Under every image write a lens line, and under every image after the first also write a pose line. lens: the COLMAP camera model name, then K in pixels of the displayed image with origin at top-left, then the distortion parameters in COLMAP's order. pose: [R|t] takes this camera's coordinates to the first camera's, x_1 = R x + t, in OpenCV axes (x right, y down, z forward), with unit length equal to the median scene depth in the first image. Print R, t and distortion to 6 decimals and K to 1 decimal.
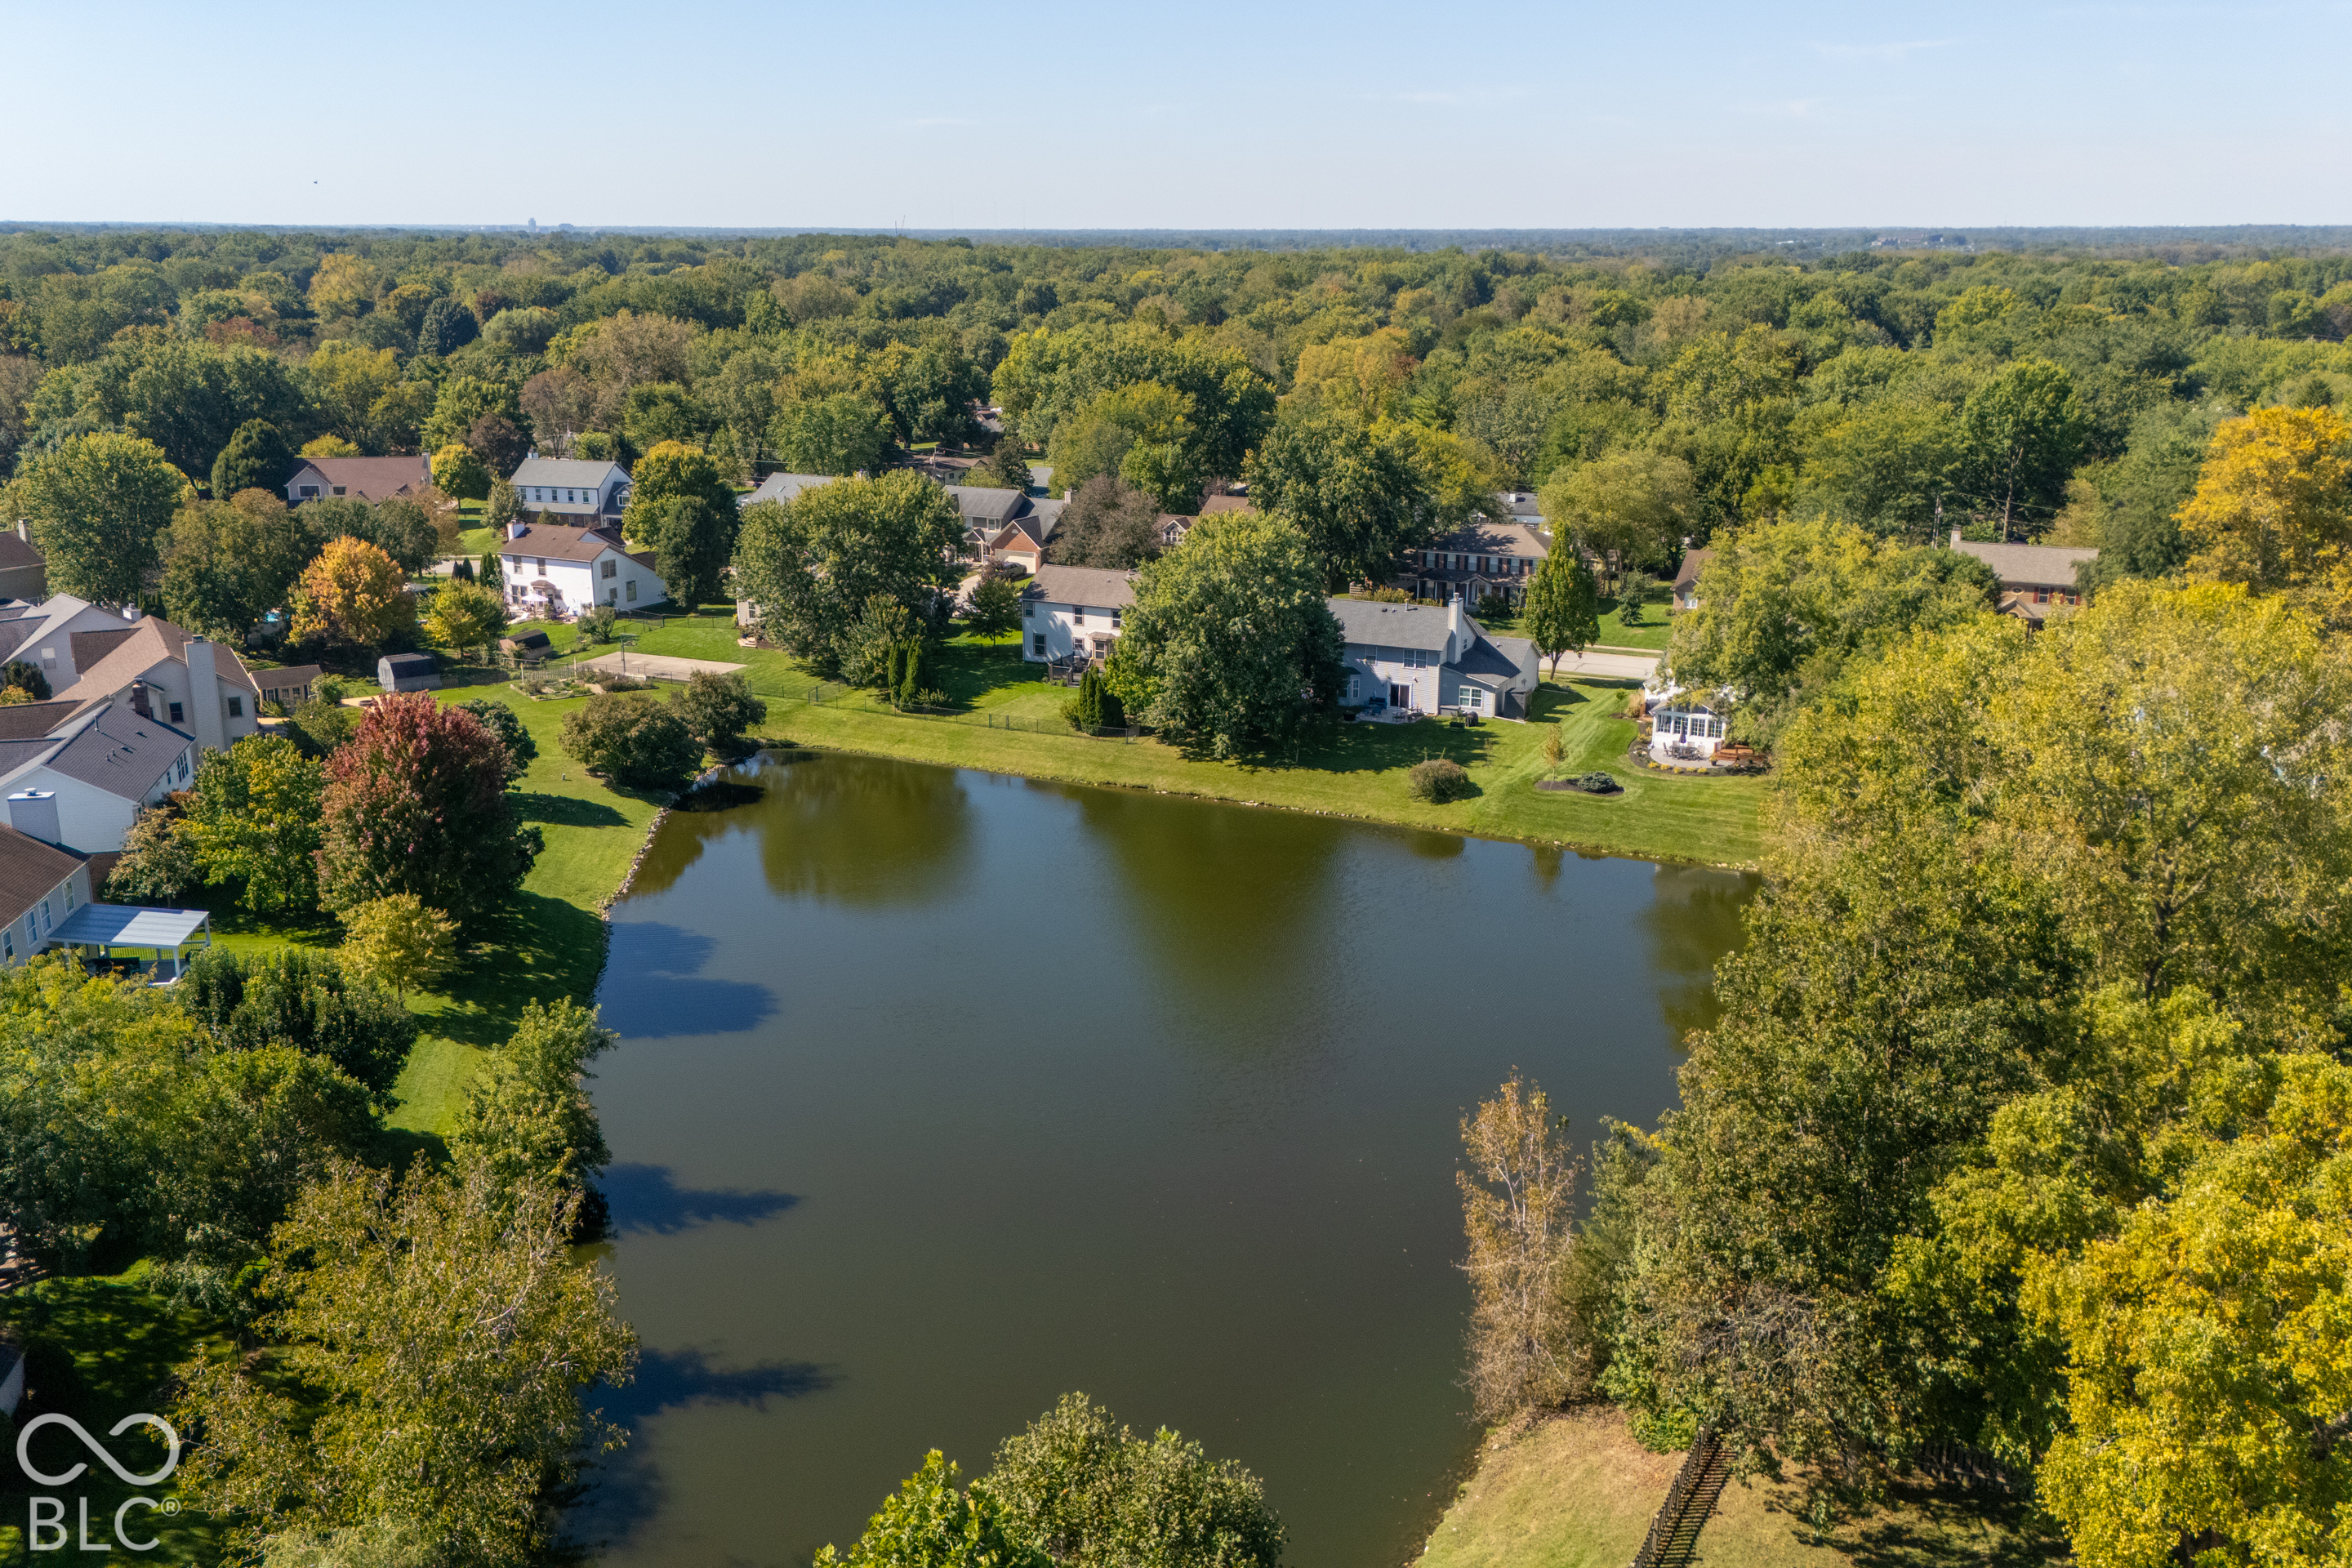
lens RADIAL K [[1993.9, 0, 1176.0], [0, 1993.9, 784.0], [0, 0, 1]] dist [0.104256, -0.198653]
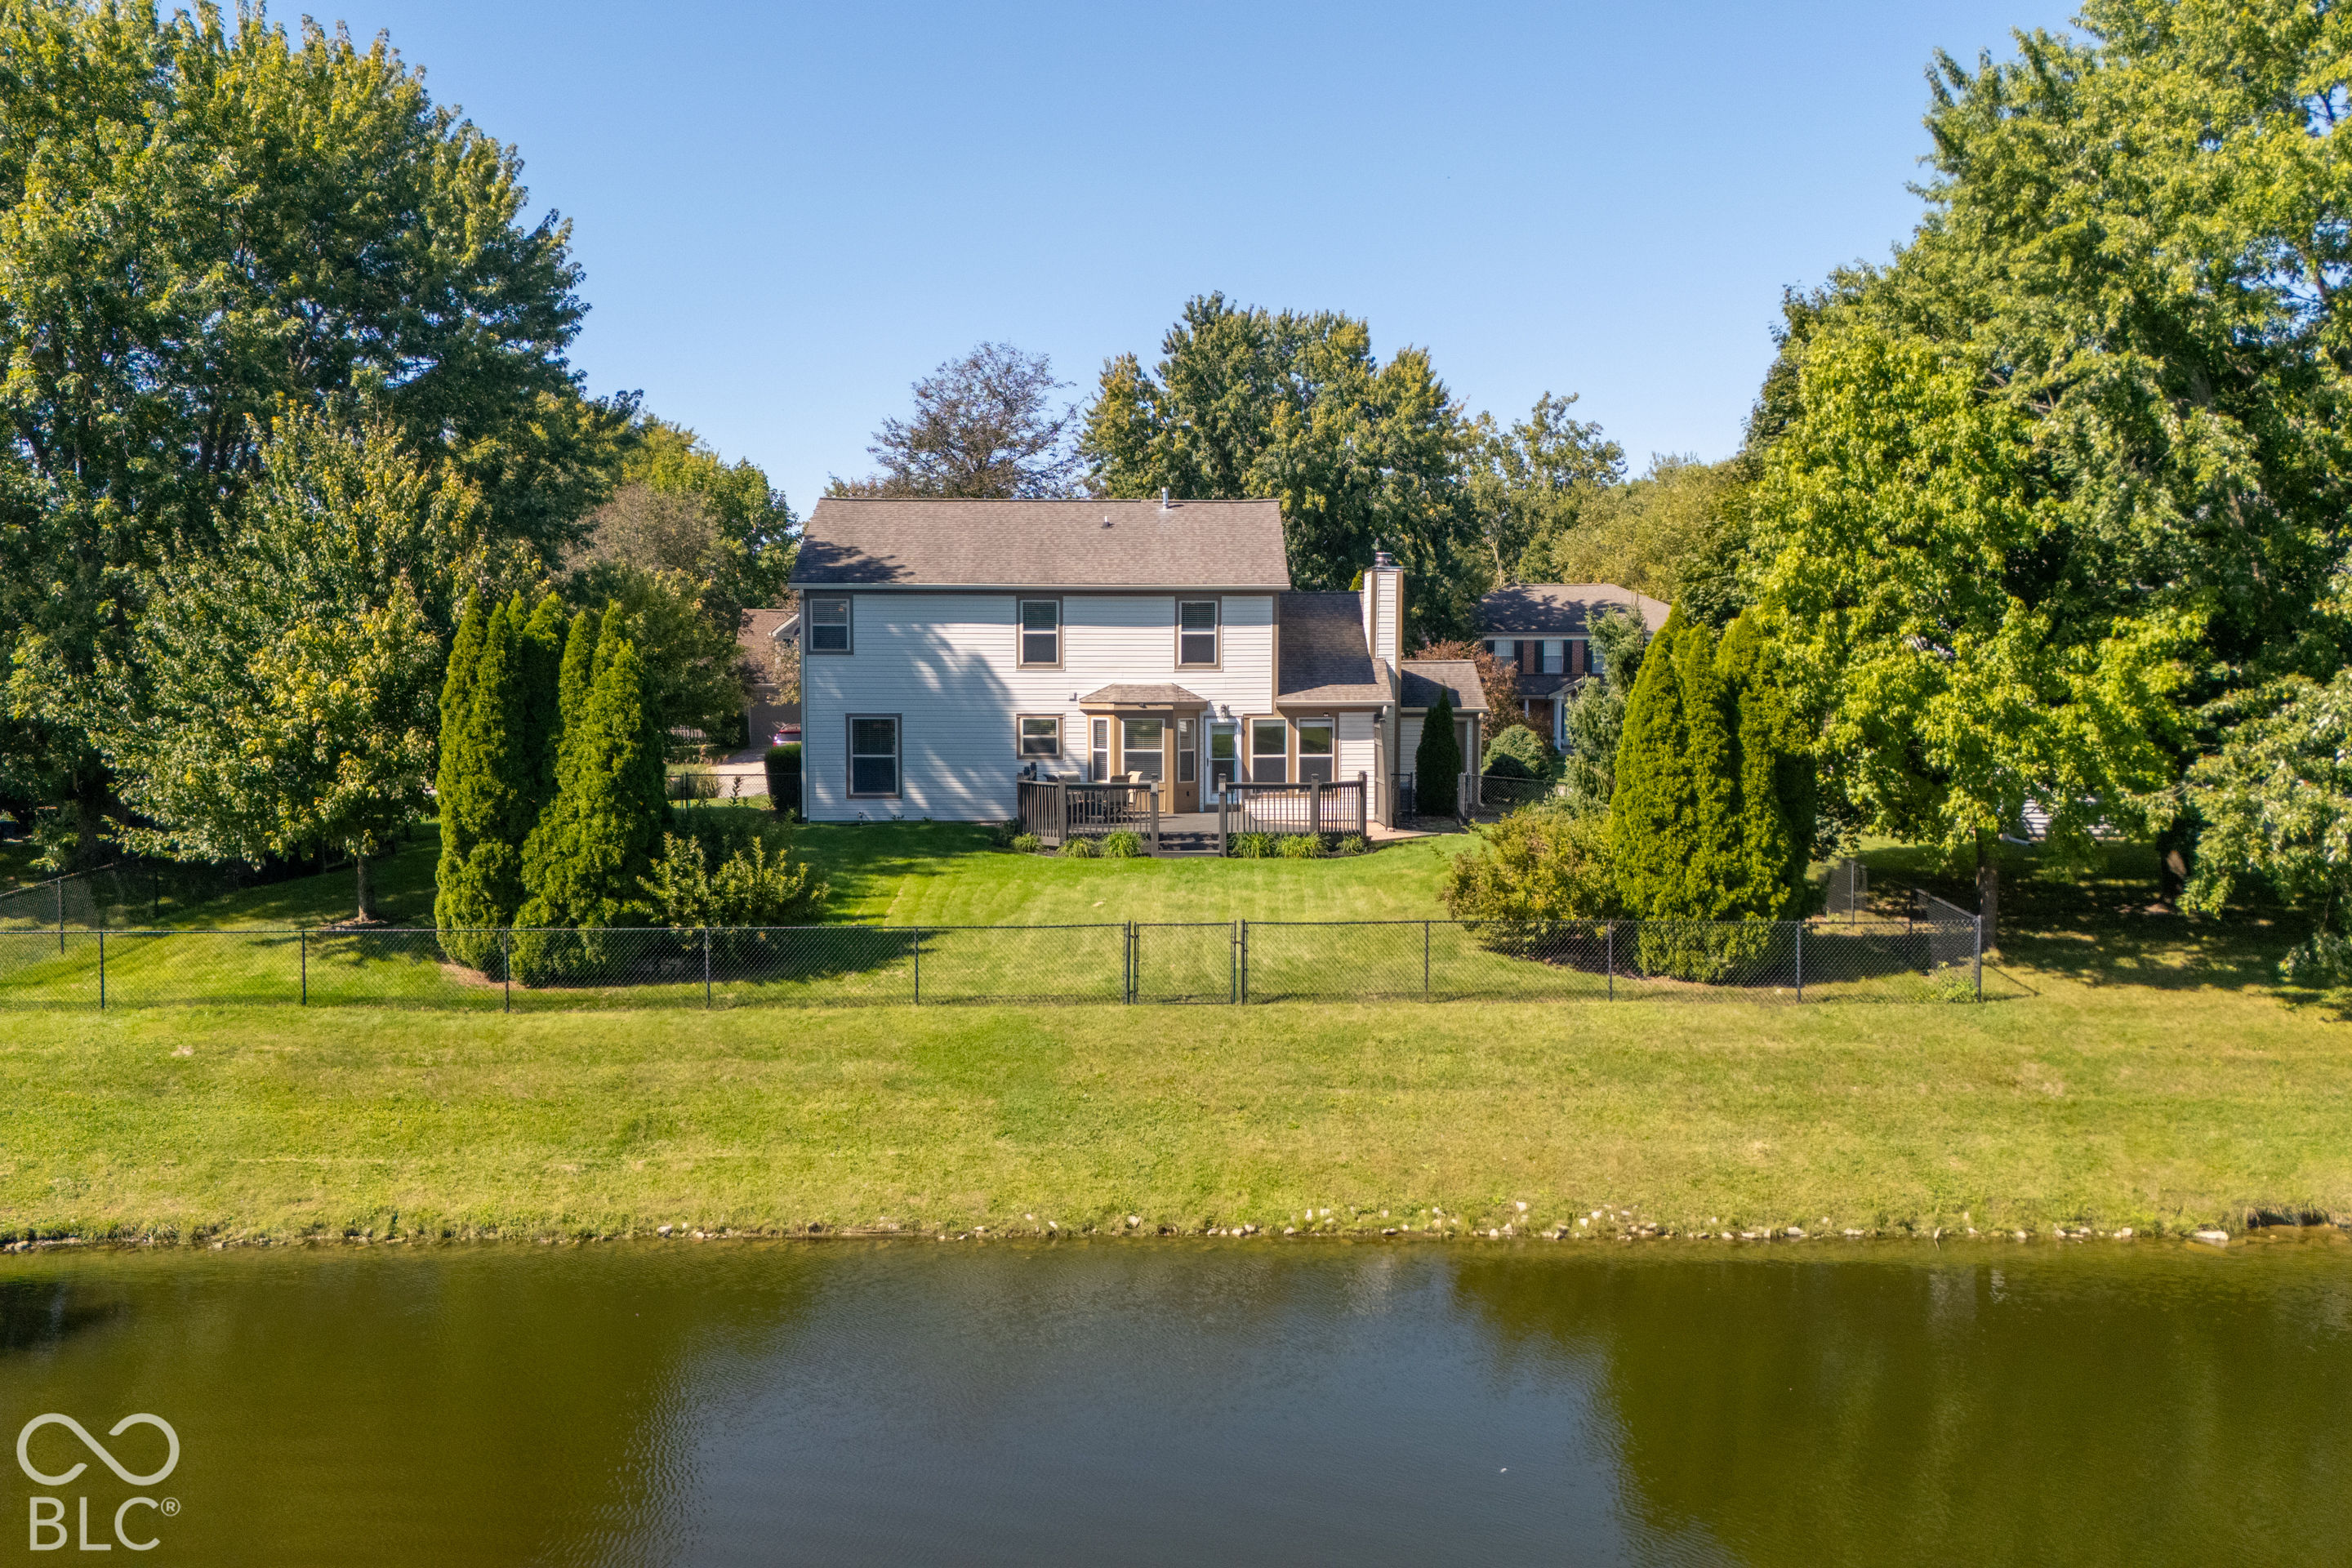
lens RADIAL K [[1993.9, 0, 1176.0], [0, 1993.9, 784.0], [0, 0, 1]] dist [0.104256, -0.198653]
pose [[0.893320, -0.030744, 0.448368, -0.155621], [0.121674, 0.976944, -0.175433, -0.014171], [-0.432637, 0.211272, 0.876464, 0.762168]]
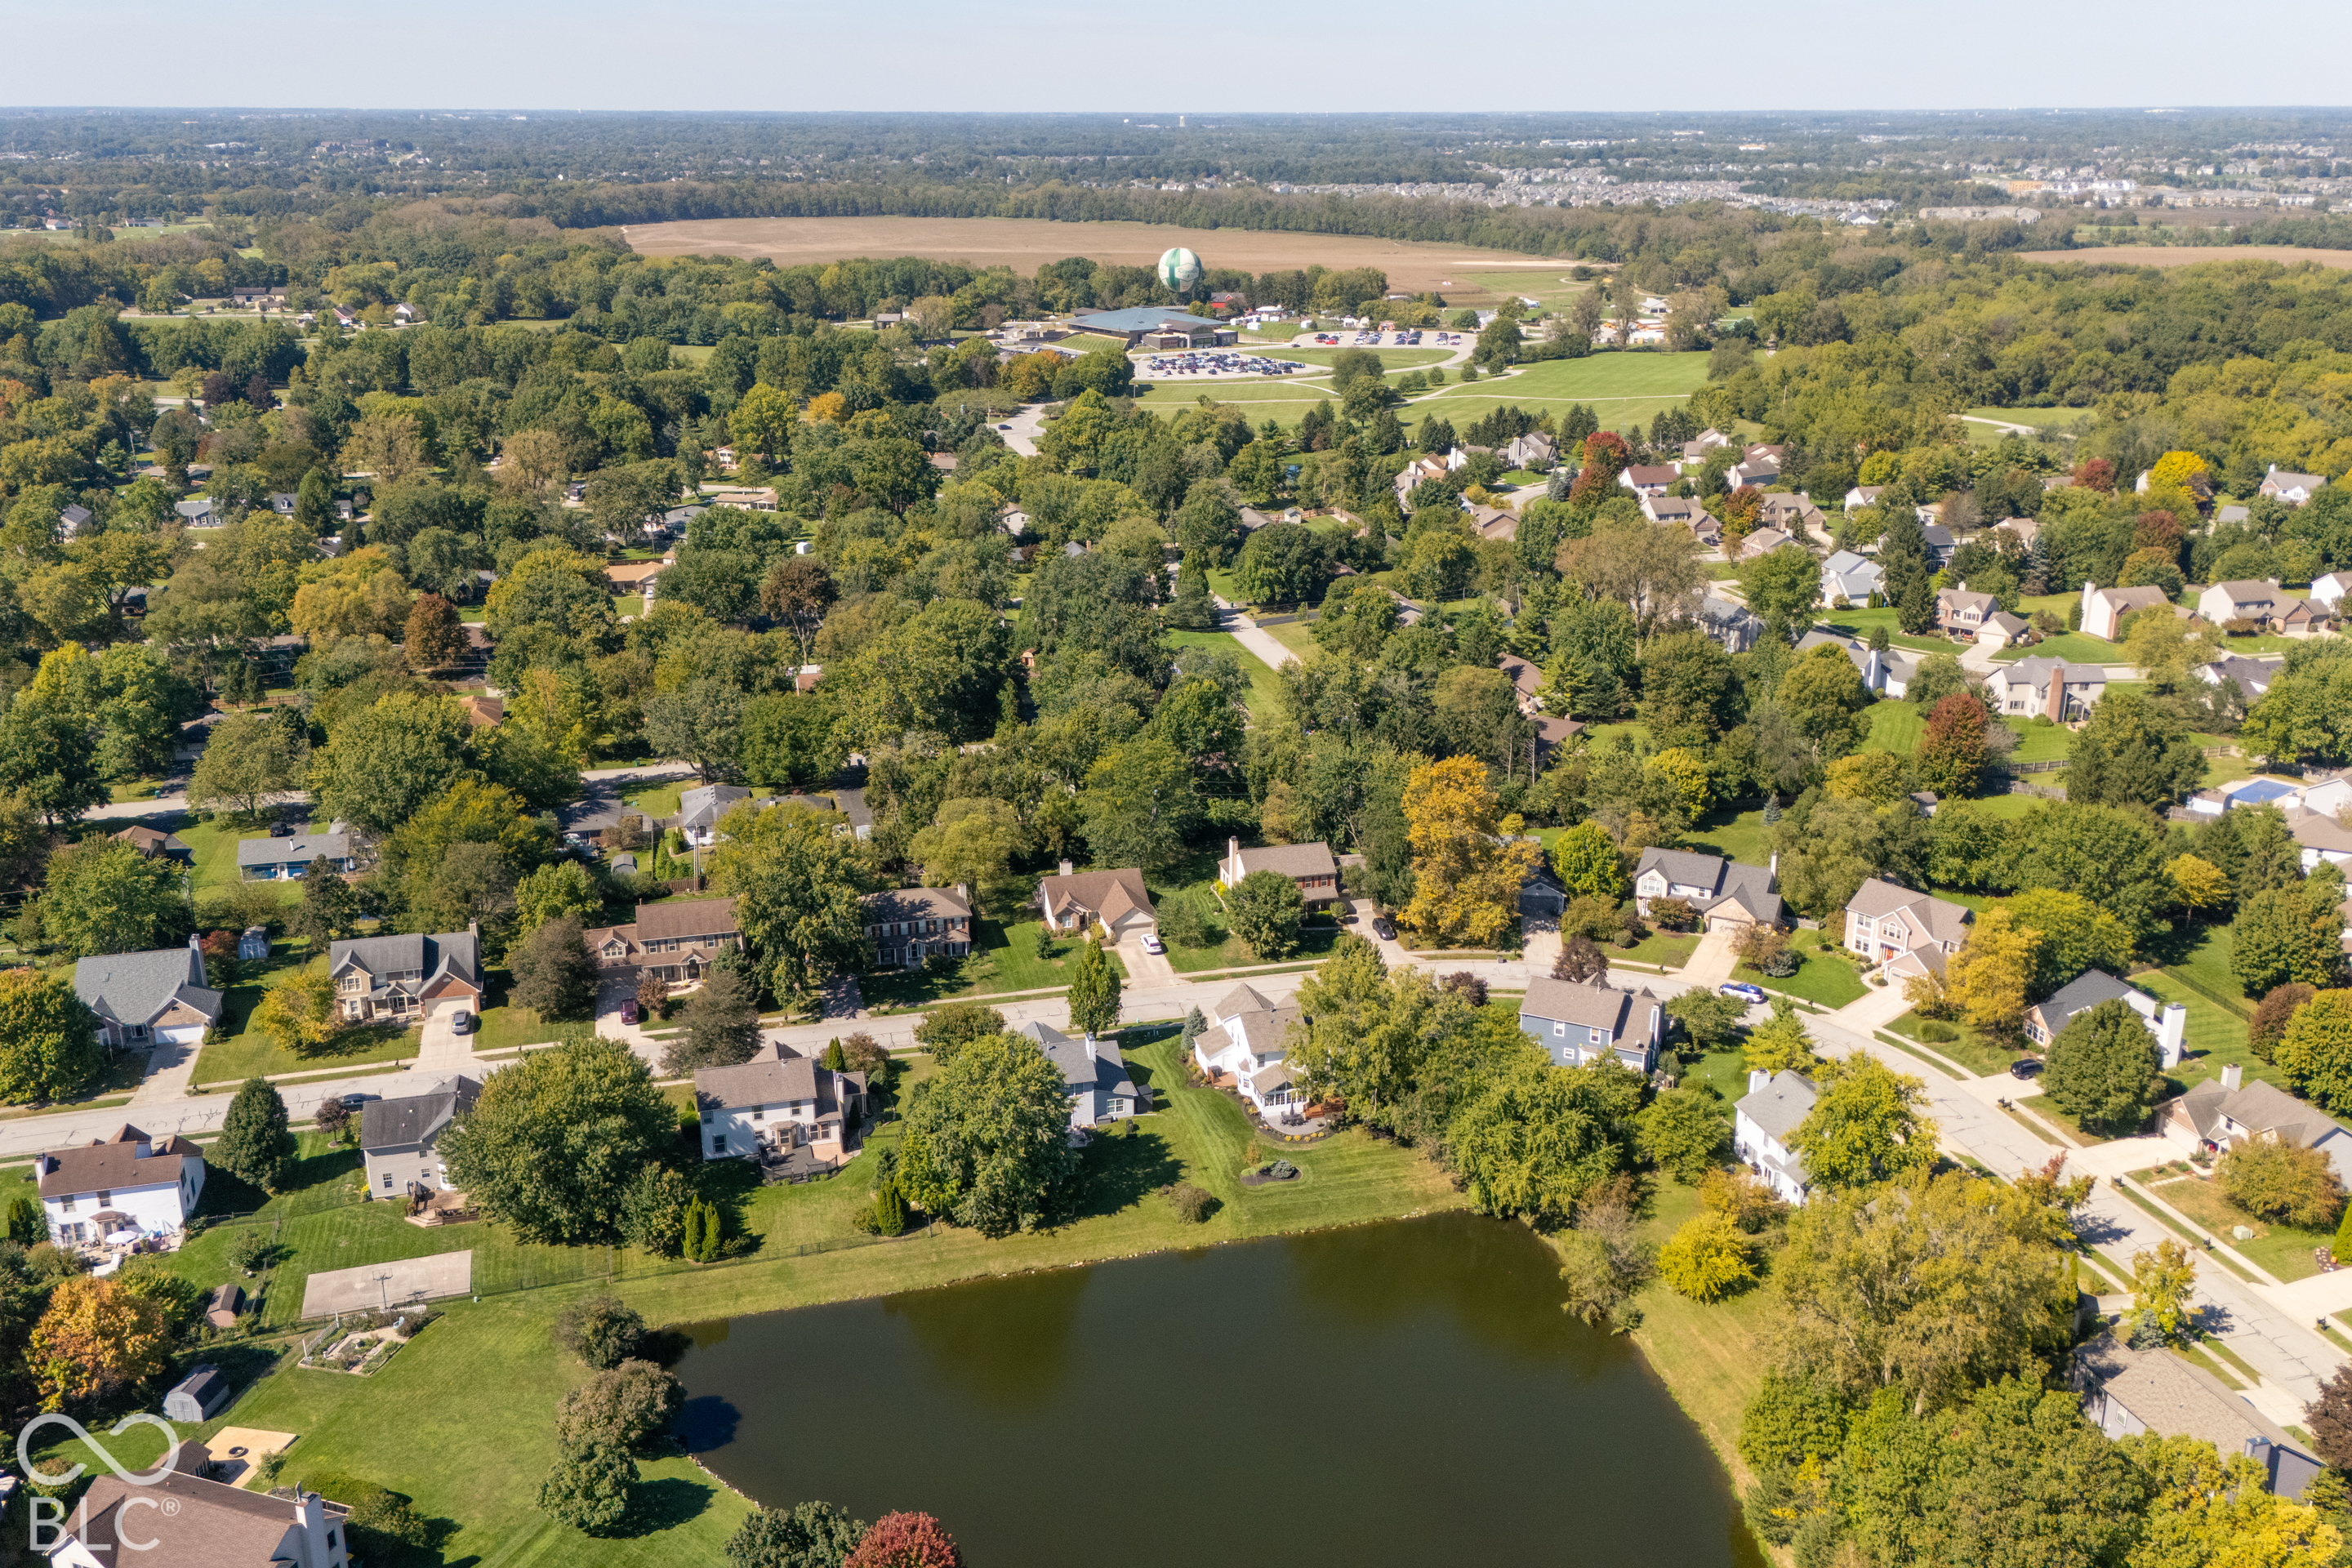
lens RADIAL K [[1993.9, 0, 1176.0], [0, 1993.9, 784.0], [0, 0, 1]] dist [0.104256, -0.198653]
pose [[0.753220, -0.209107, 0.623645, -0.557789], [0.176543, 0.977603, 0.114564, -0.364705], [-0.633633, 0.023808, 0.773267, -0.064014]]
